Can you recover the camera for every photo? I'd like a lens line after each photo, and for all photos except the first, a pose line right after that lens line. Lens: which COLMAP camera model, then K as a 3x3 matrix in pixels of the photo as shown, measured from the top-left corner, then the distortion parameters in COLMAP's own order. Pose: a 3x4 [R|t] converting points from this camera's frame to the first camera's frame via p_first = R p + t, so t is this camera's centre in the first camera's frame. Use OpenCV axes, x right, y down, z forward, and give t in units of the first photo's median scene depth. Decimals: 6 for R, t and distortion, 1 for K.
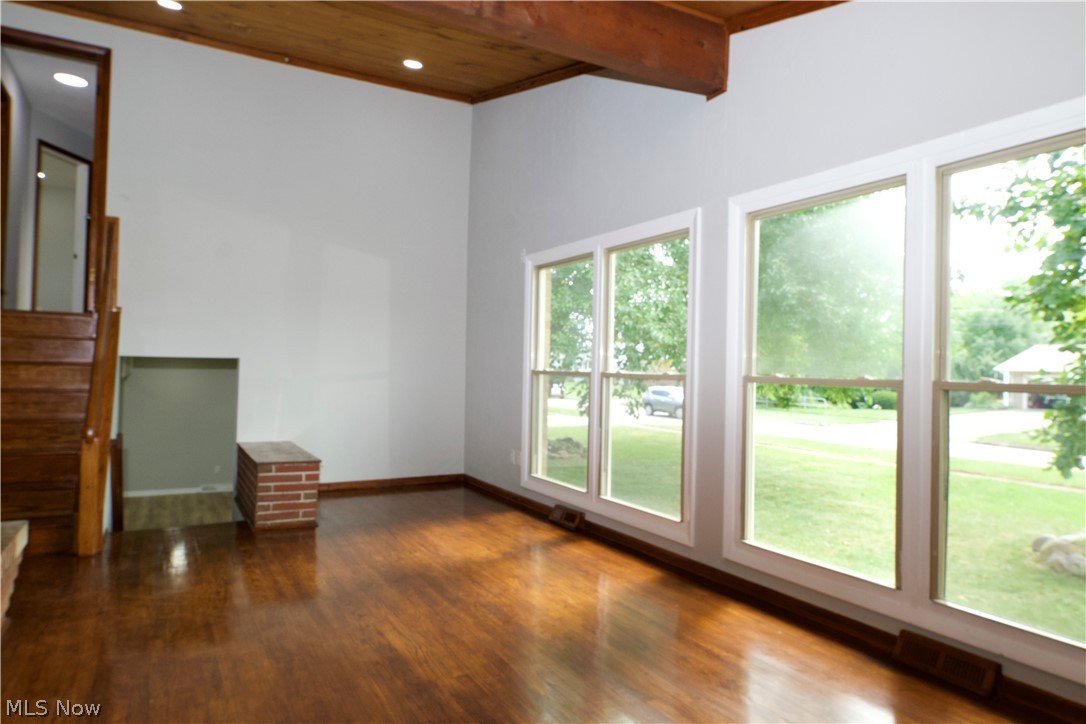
lens RADIAL K [[680.4, 0, 548.3], [0, 680.4, 362.2], [0, 0, 1]] dist [0.004244, 0.002927]
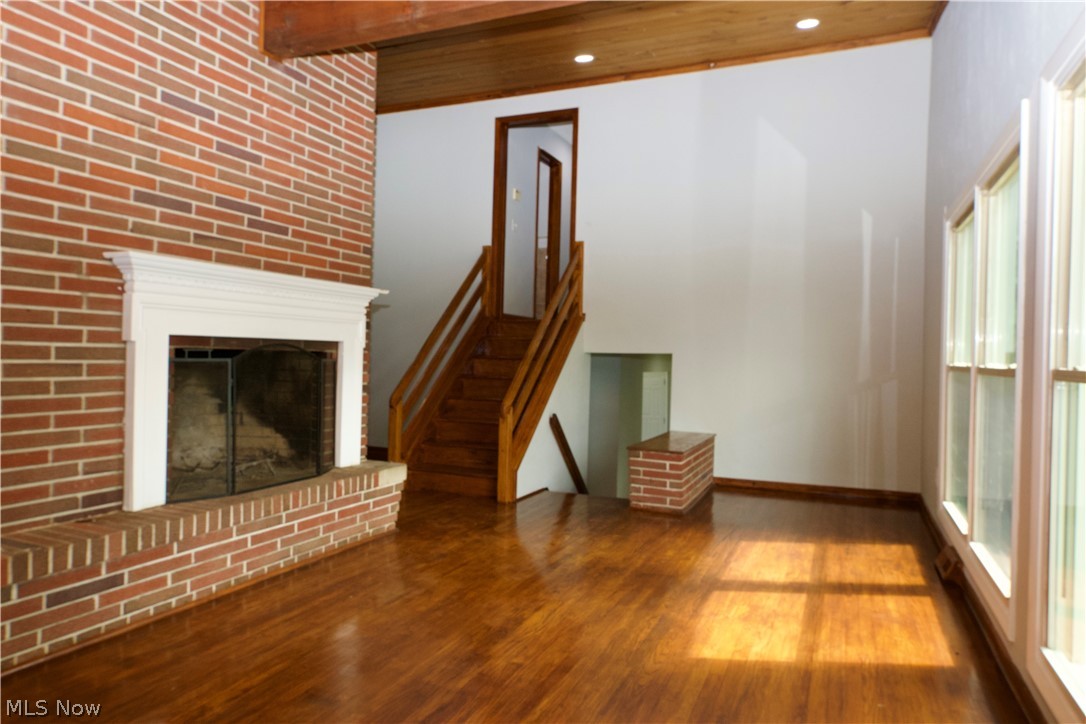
lens RADIAL K [[680.4, 0, 550.2], [0, 680.4, 358.3], [0, 0, 1]] dist [0.004244, 0.002927]
pose [[0.621776, -0.004152, -0.783184, 0.426853], [-0.000751, 0.999982, -0.005898, 0.012444], [0.783194, 0.004255, 0.621762, 0.260071]]
